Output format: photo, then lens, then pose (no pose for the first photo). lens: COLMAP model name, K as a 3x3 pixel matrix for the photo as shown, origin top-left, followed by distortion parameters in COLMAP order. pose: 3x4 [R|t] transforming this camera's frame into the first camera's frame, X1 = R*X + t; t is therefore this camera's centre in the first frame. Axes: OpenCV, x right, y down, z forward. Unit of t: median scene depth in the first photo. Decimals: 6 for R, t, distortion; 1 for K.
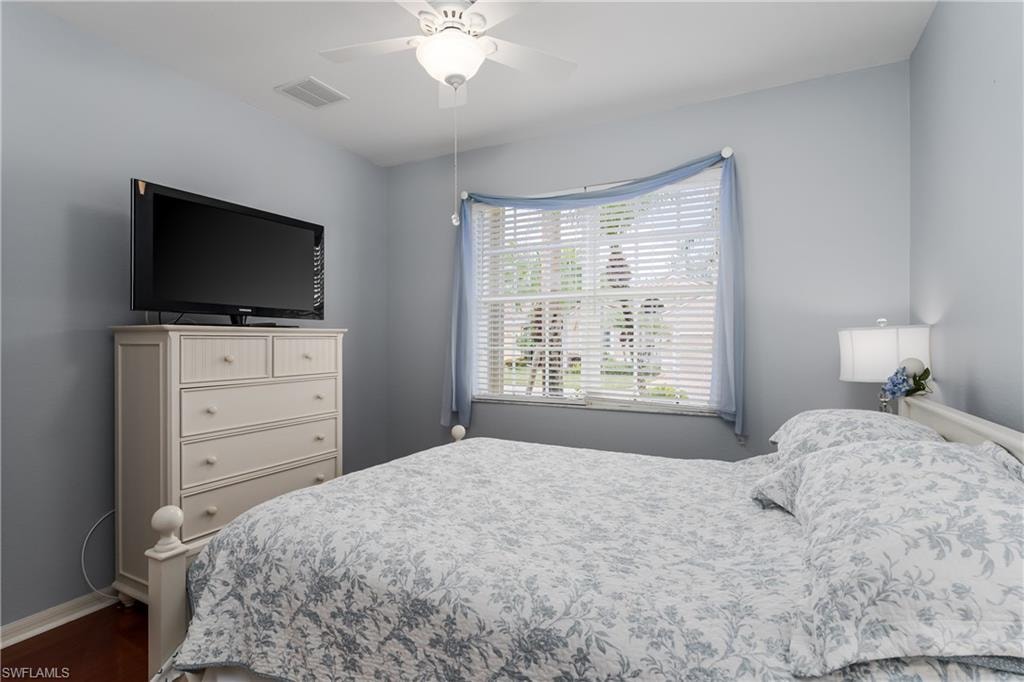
lens RADIAL K [[497.6, 0, 511.9], [0, 497.6, 330.9], [0, 0, 1]] dist [-0.000379, -0.000137]
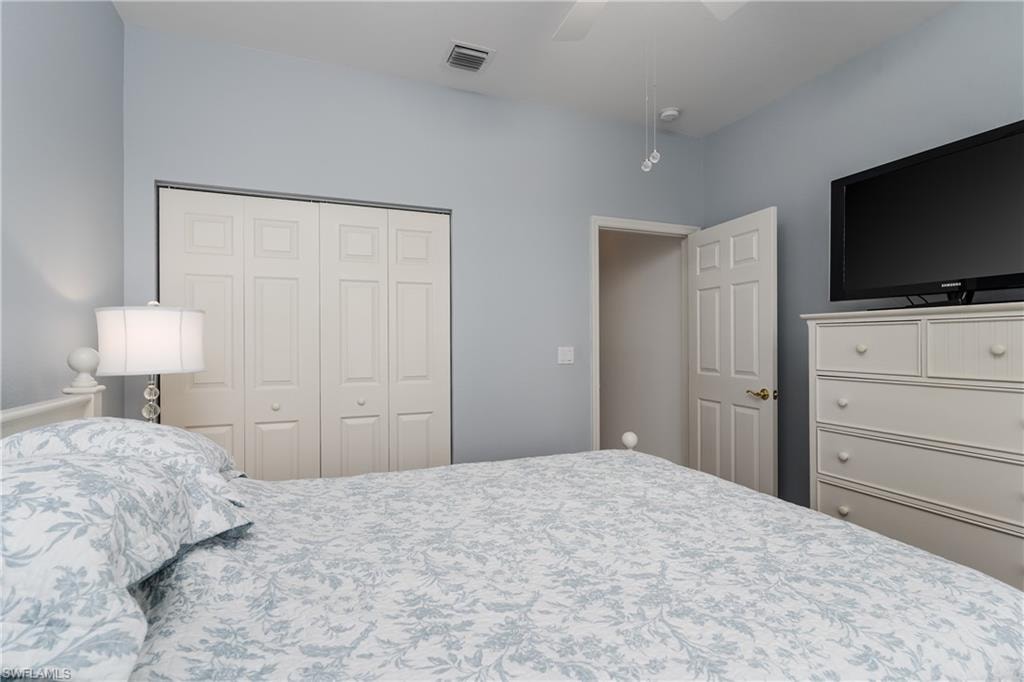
lens RADIAL K [[484.1, 0, 512.0], [0, 484.1, 341.0], [0, 0, 1]] dist [0.001068, 0.000087]
pose [[-0.637999, -0.007667, -0.769999, 0.672371], [0.010063, 0.999782, -0.018293, 0.074802], [0.769972, -0.019419, -0.637783, 1.508021]]
